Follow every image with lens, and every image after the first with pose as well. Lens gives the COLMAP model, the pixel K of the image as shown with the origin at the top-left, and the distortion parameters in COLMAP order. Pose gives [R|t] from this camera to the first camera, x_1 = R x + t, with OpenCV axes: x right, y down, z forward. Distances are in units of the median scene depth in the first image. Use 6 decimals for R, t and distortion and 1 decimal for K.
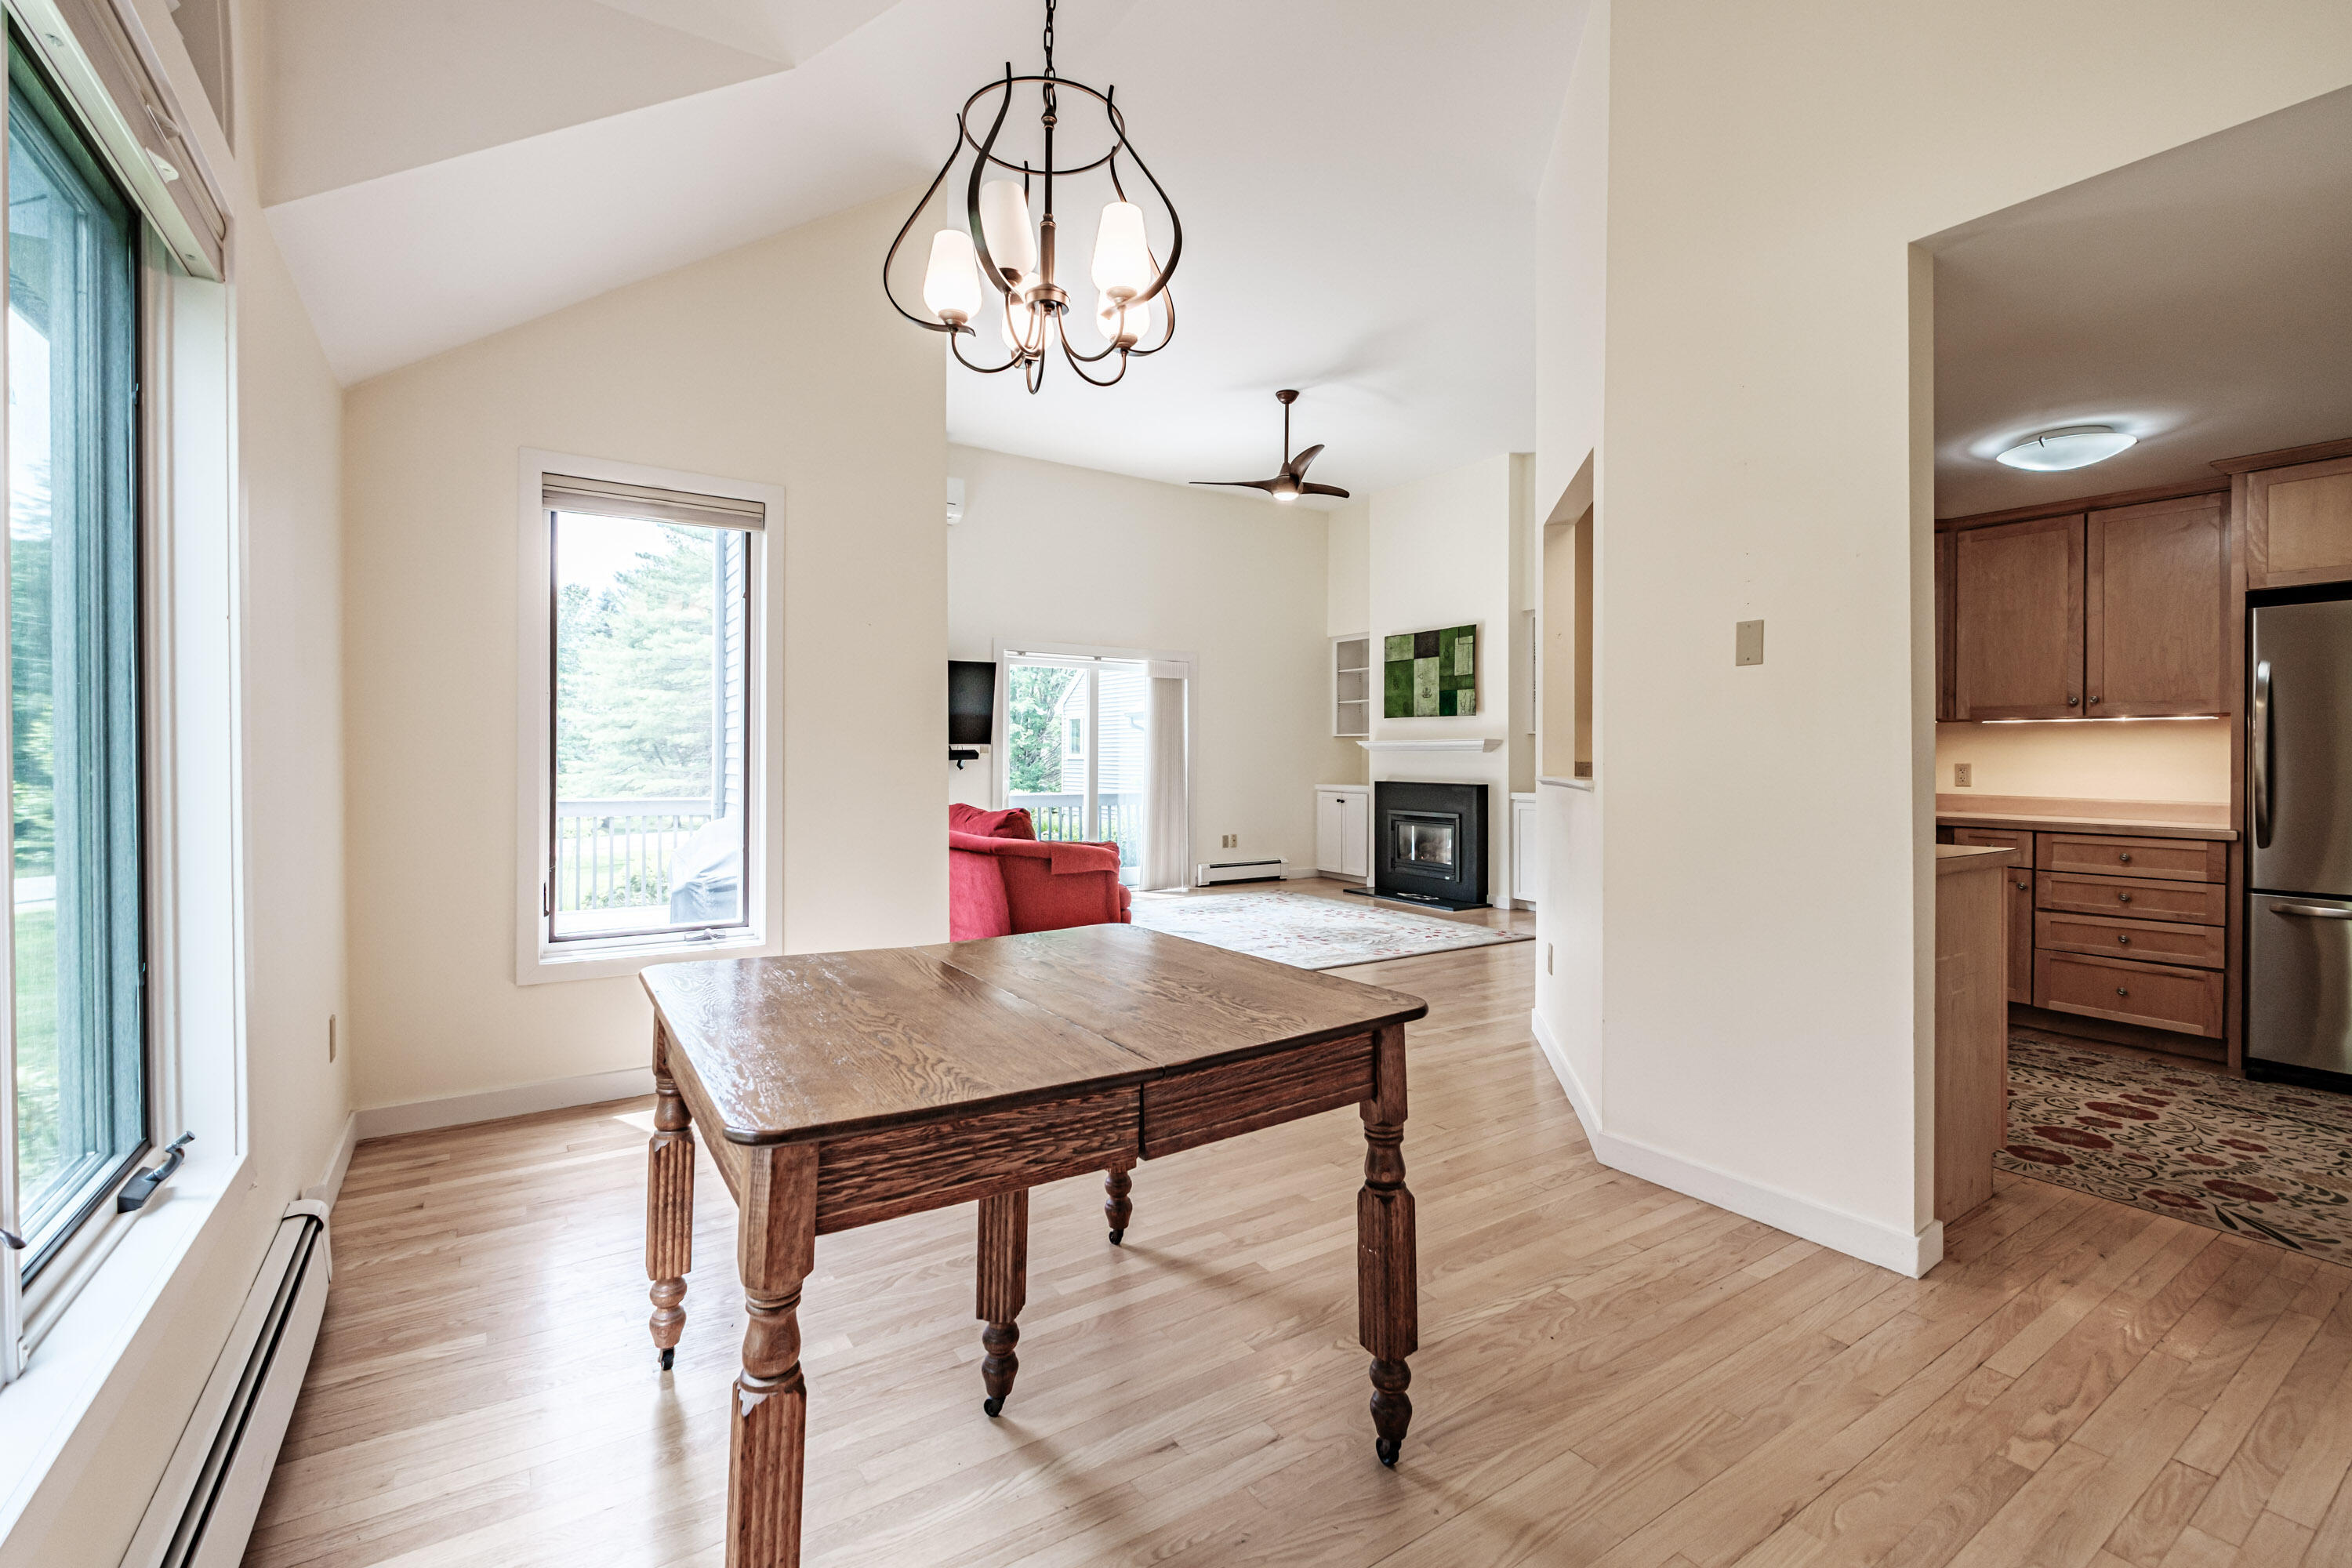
lens RADIAL K [[1081.4, 0, 1160.4], [0, 1081.4, 763.1], [0, 0, 1]] dist [-0.001655, -0.001777]
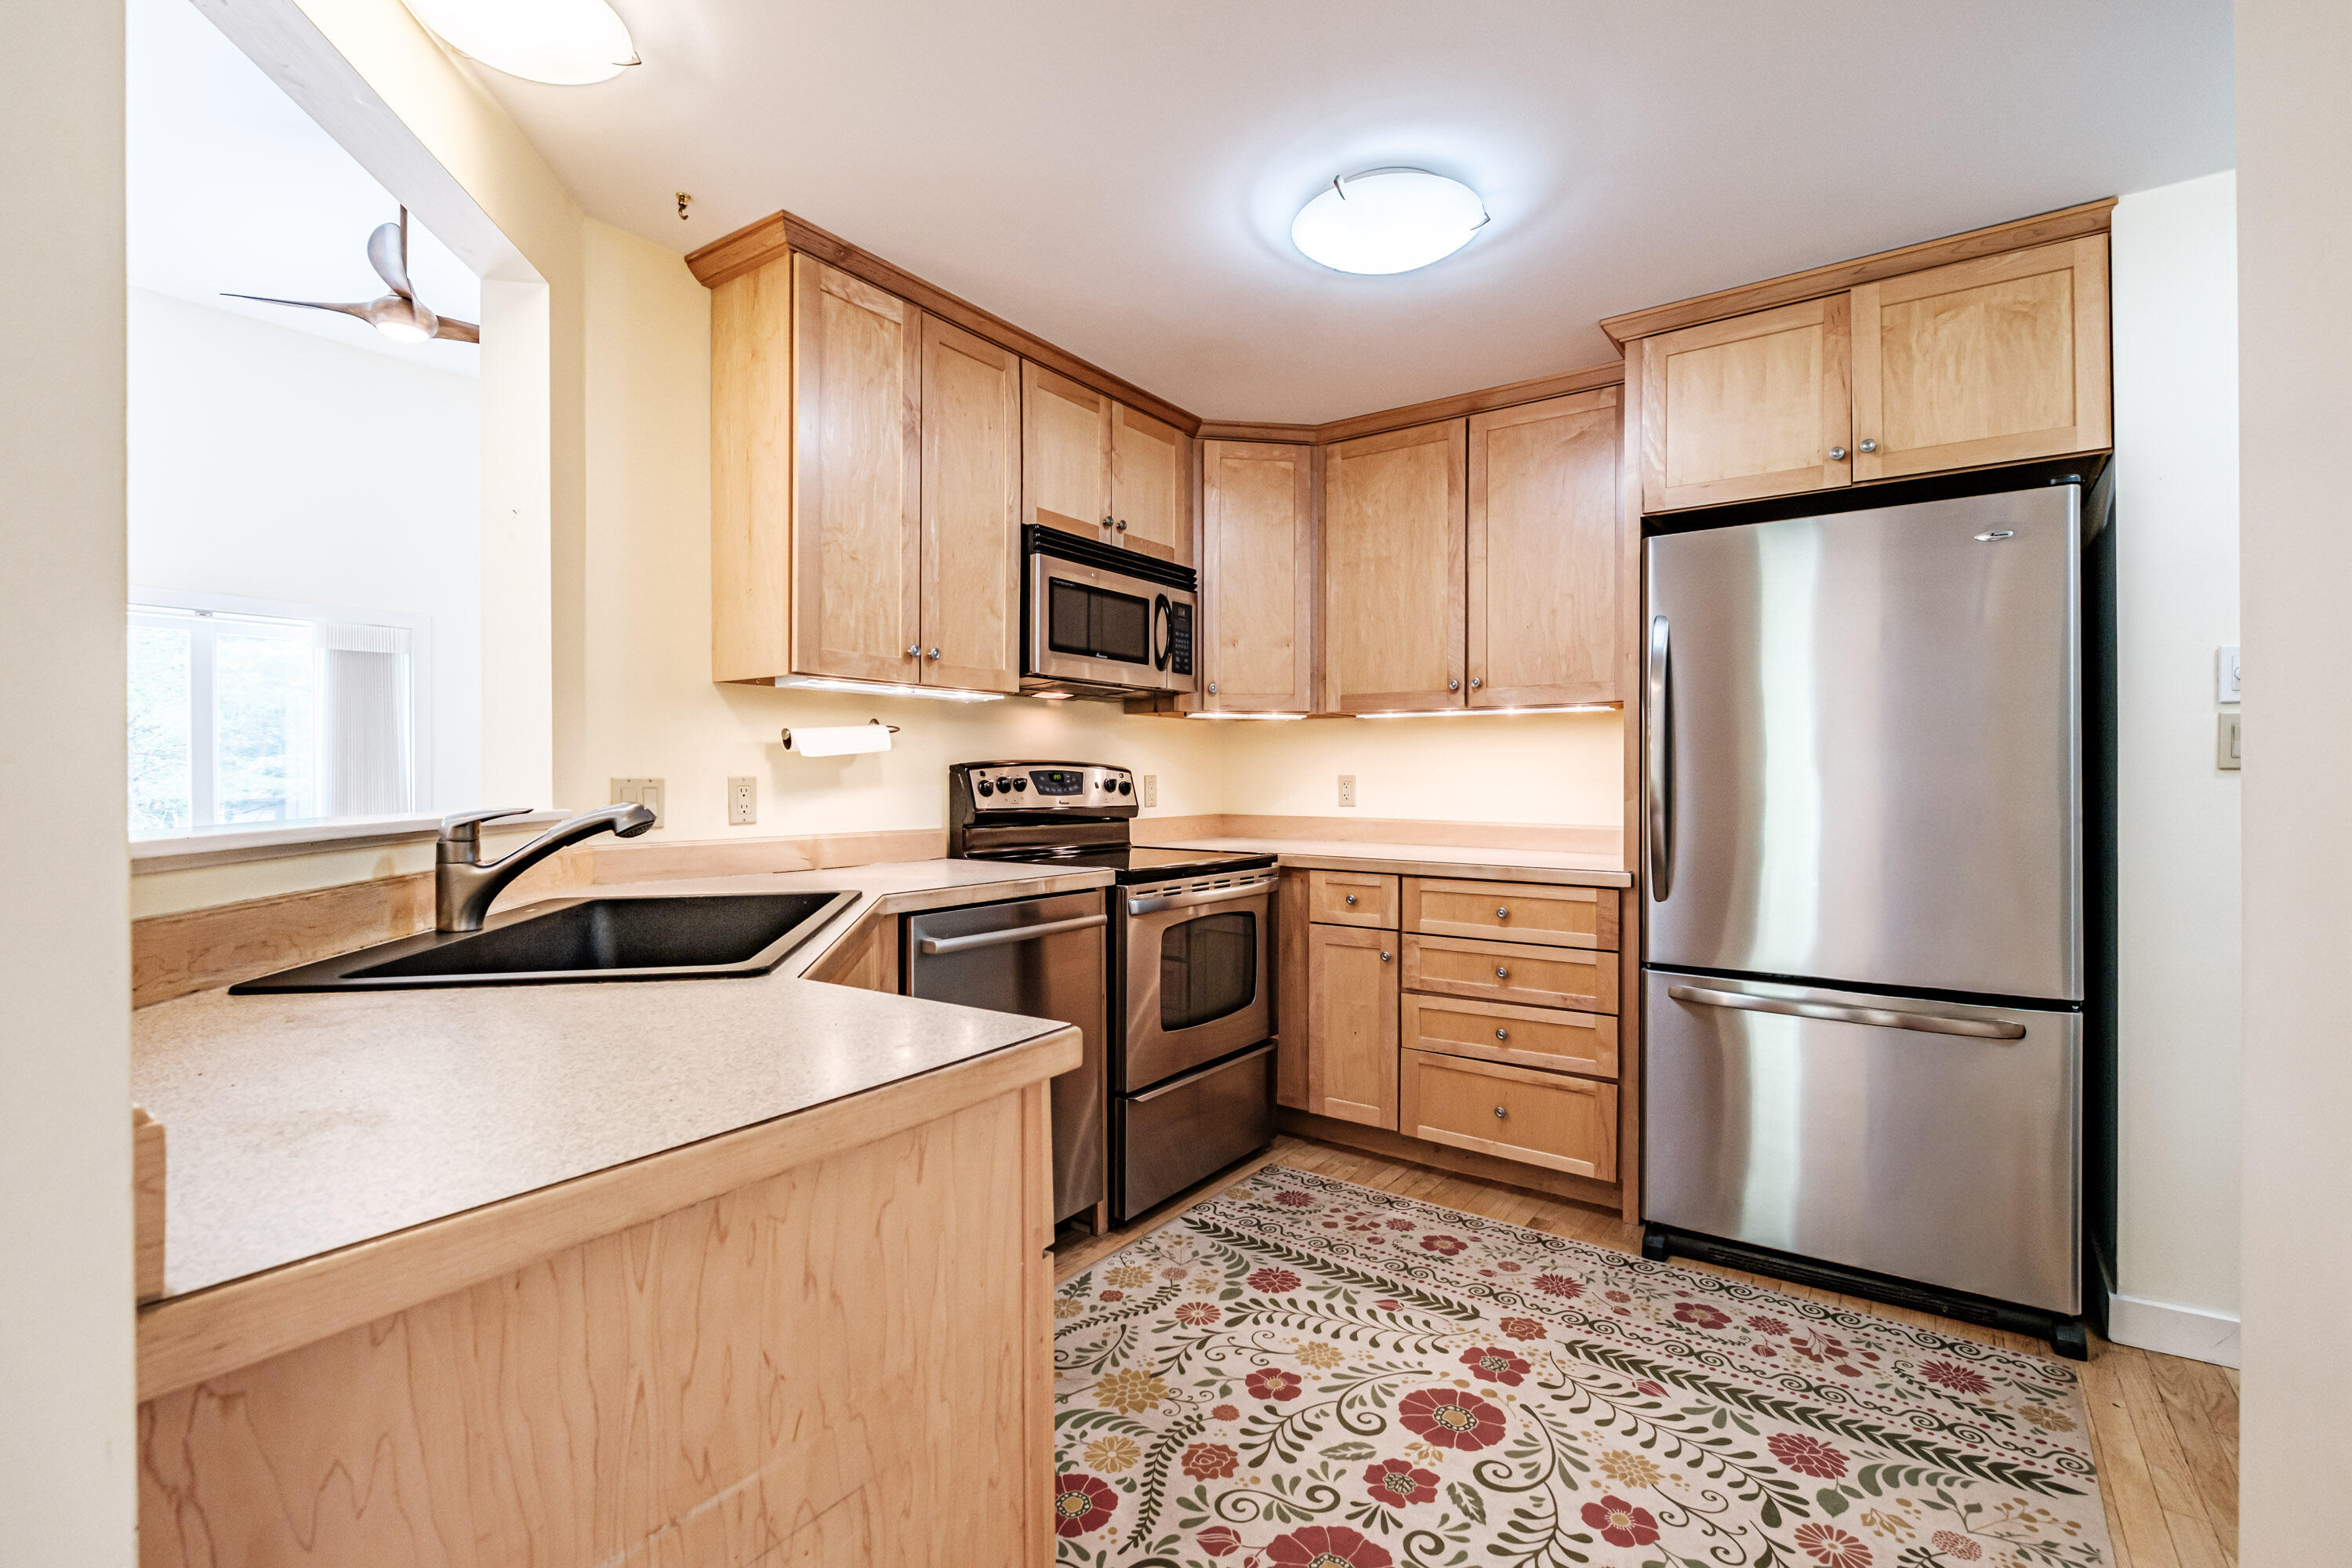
lens RADIAL K [[1081.4, 0, 1176.8], [0, 1081.4, 789.5], [0, 0, 1]] dist [-0.001655, -0.001777]
pose [[0.934930, -0.009706, 0.354699, 0.430862], [0.006694, 0.999930, 0.009717, 0.002255], [-0.354768, -0.006710, 0.934930, 0.409366]]
